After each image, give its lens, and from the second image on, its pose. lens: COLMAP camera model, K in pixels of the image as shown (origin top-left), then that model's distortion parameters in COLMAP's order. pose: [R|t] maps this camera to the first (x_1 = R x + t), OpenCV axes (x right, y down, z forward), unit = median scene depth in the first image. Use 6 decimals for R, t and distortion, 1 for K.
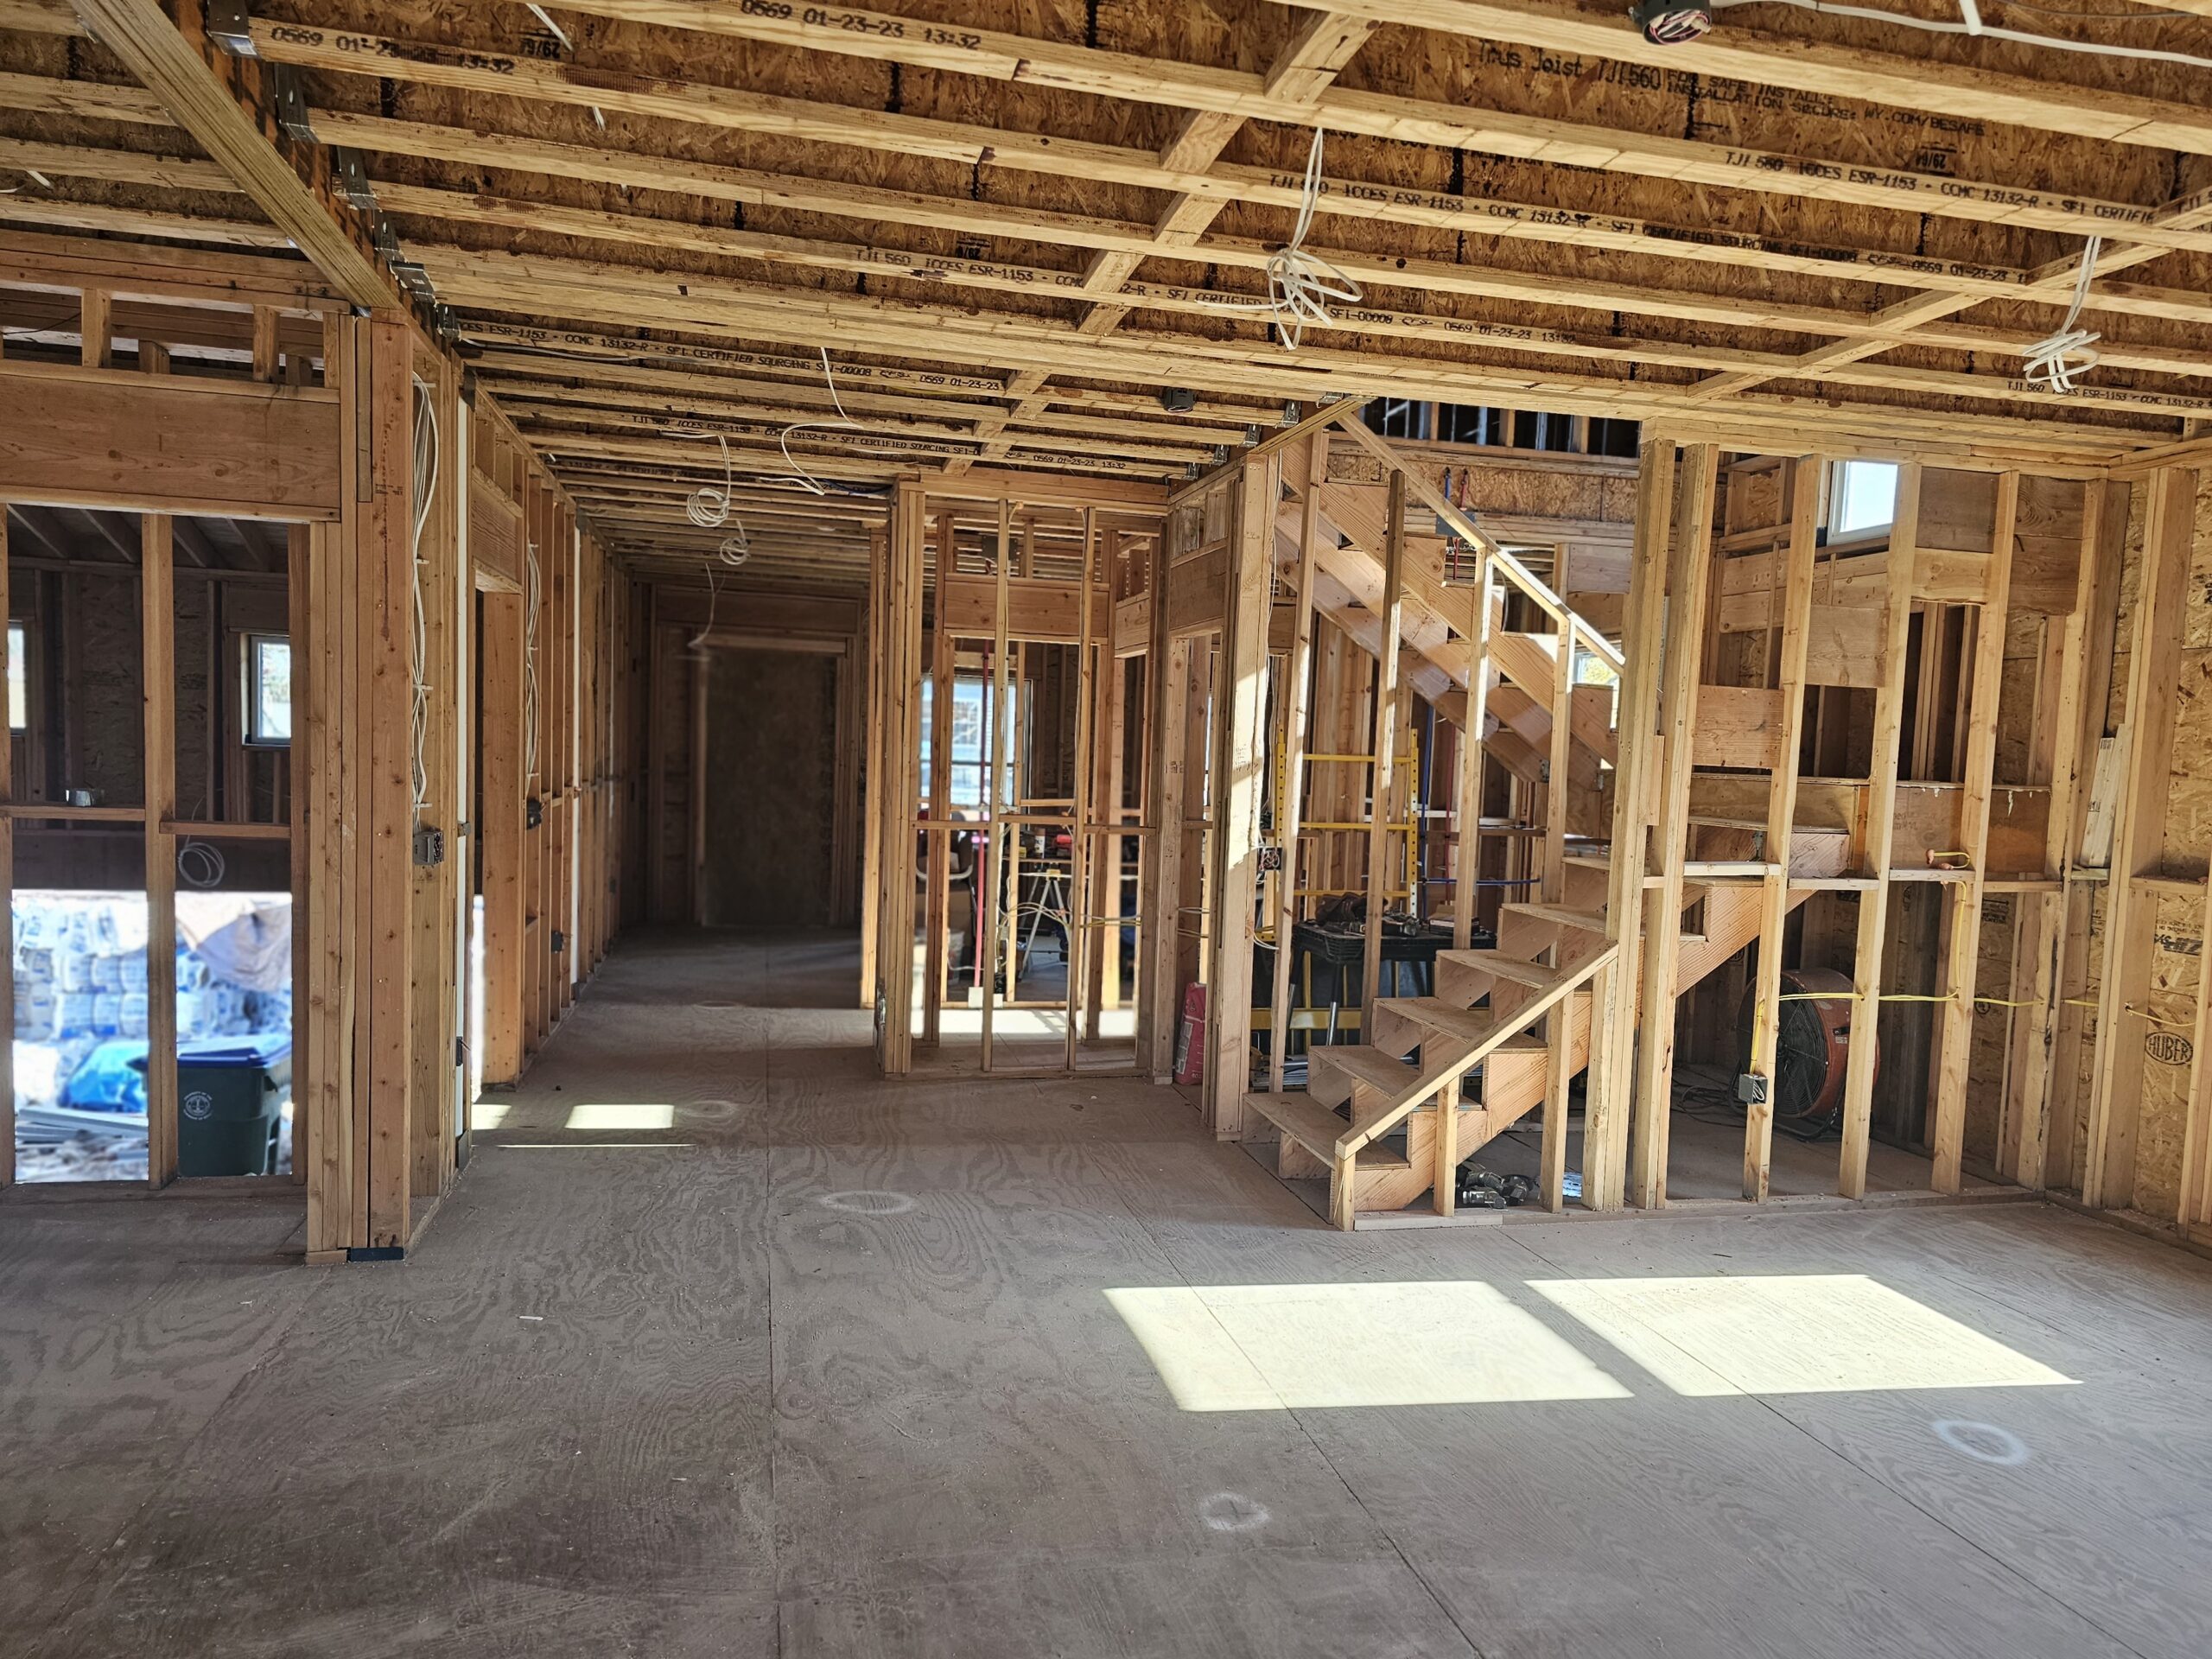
lens RADIAL K [[1515.7, 0, 1108.4], [0, 1515.7, 838.9], [0, 0, 1]] dist [0.010804, 0.001464]
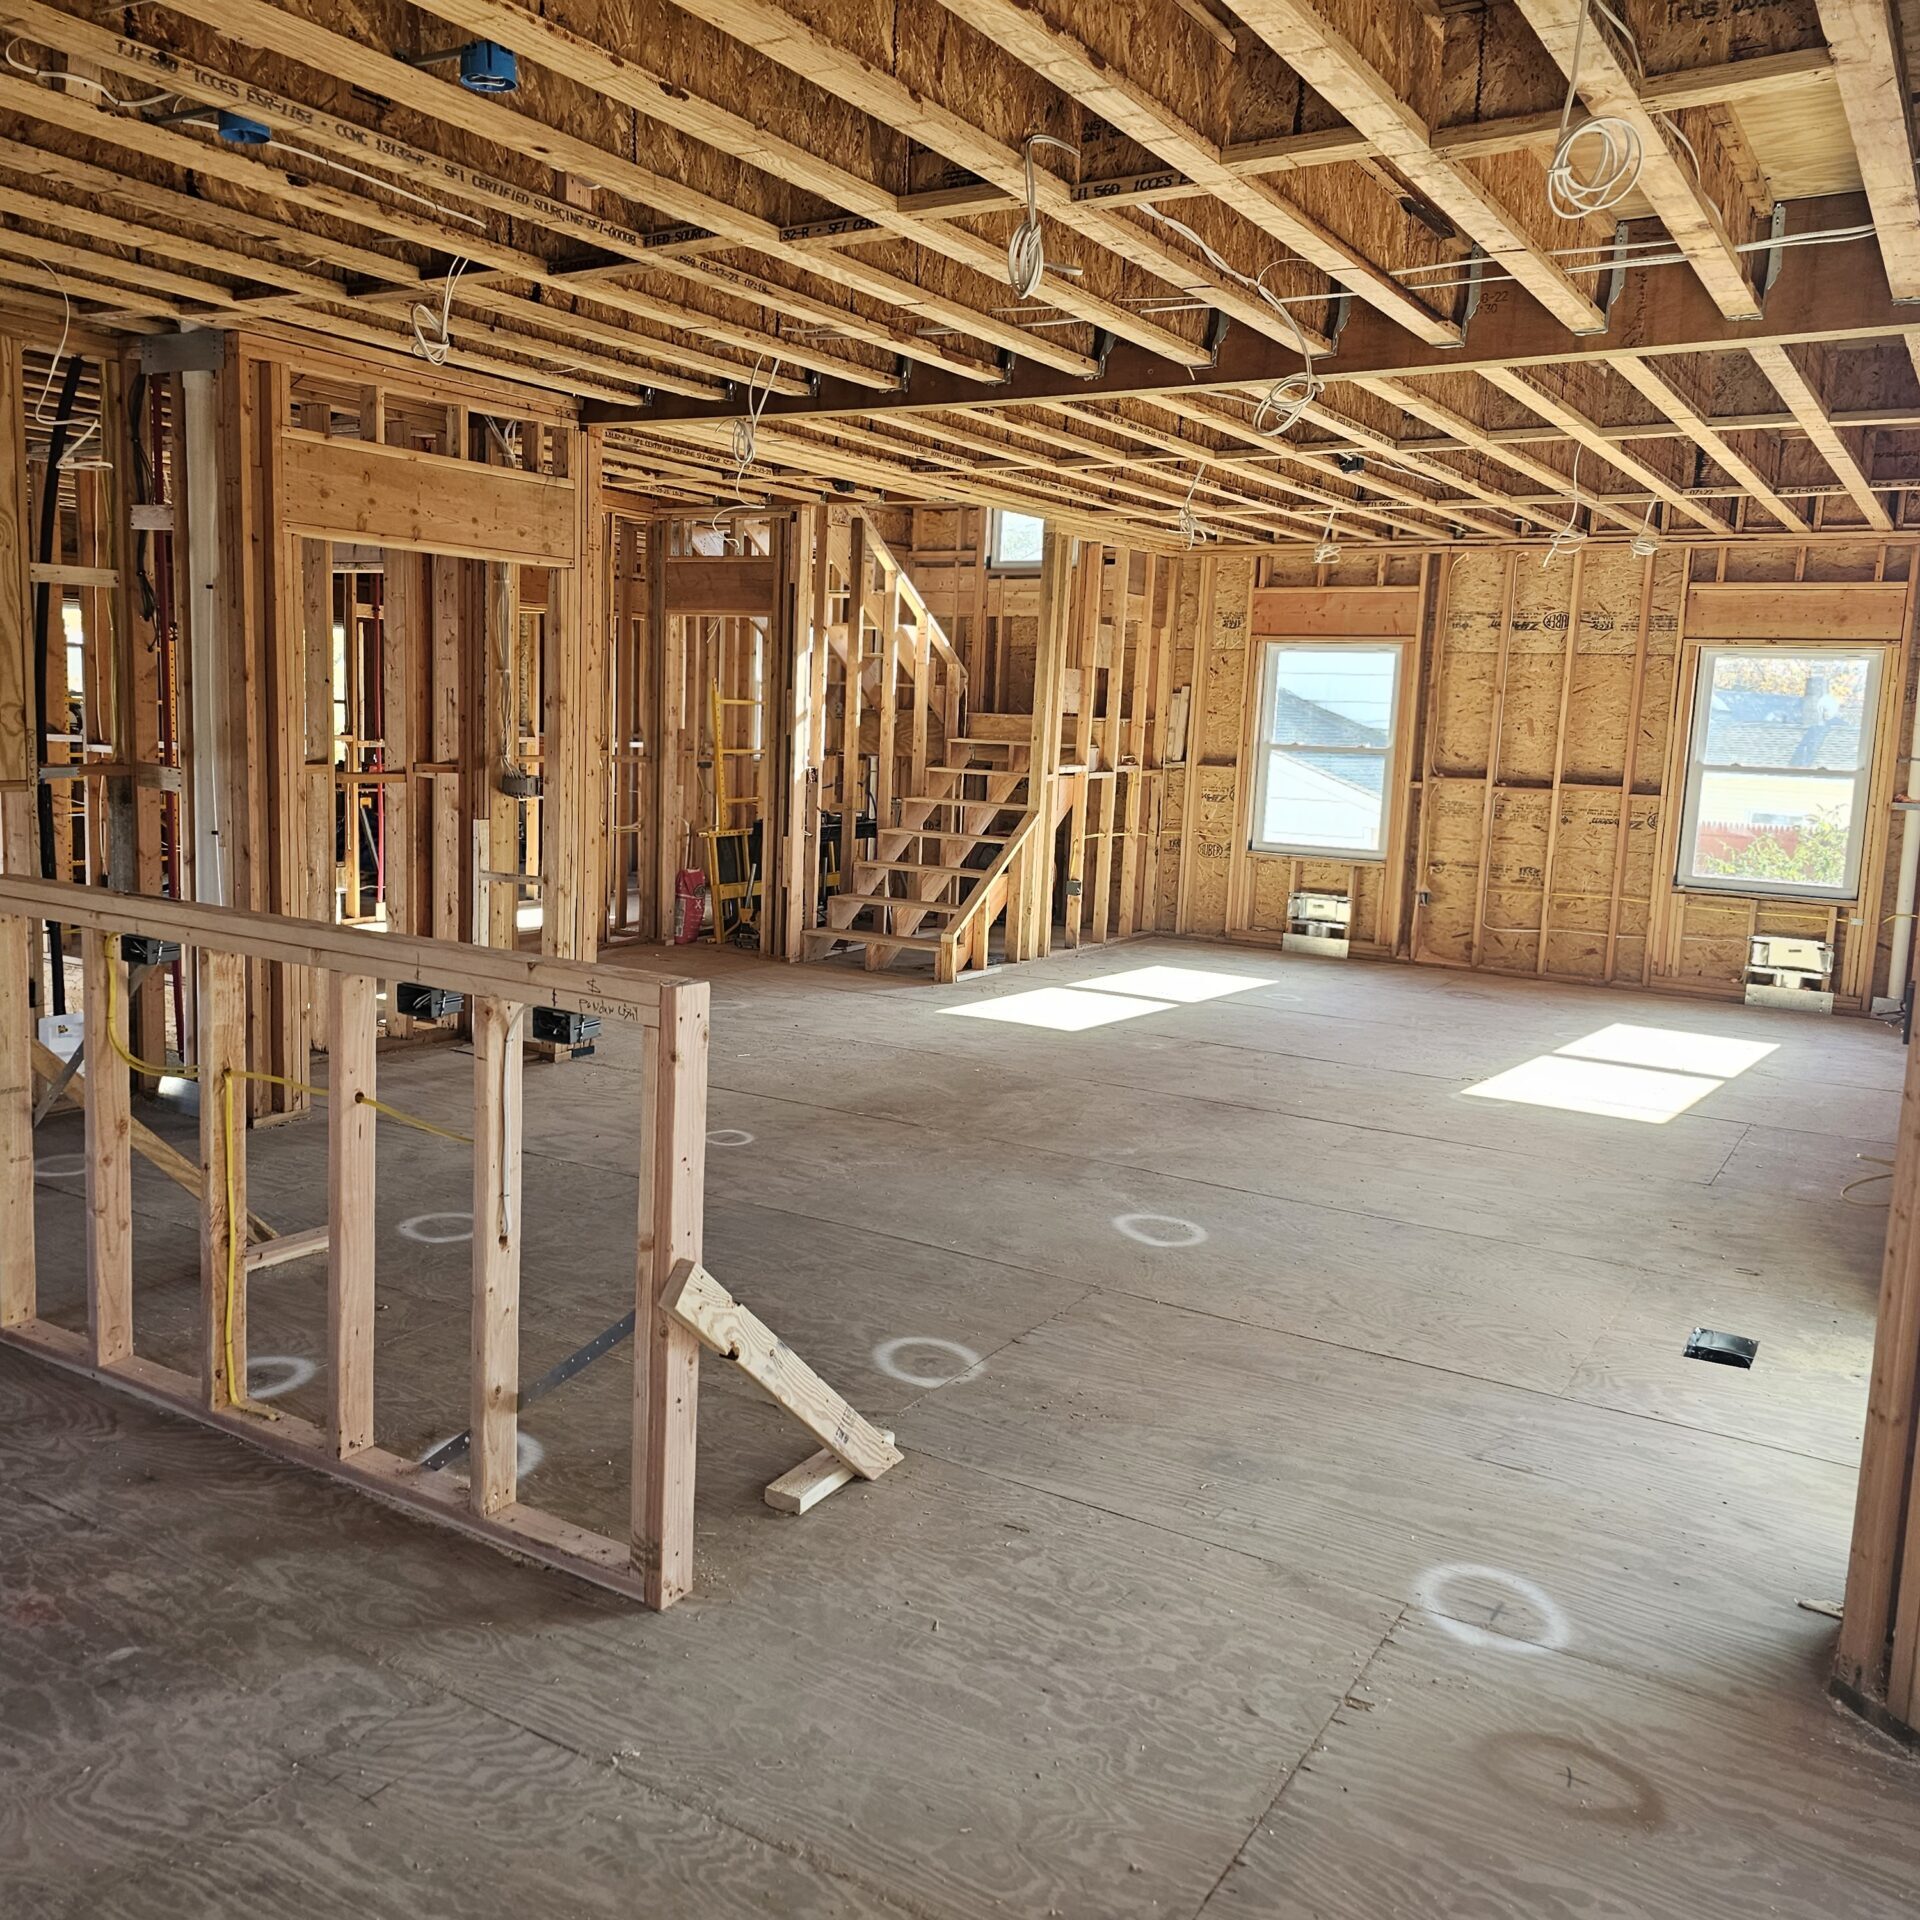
lens RADIAL K [[1699.2, 0, 958.1], [0, 1699.2, 956.2], [0, 0, 1]] dist [0.064719, -0.007607]
pose [[0.712404, -0.115310, 0.692231, -1.076075], [0.033093, 0.990831, 0.130993, -0.028596], [-0.700989, -0.070412, 0.709688, -0.364945]]
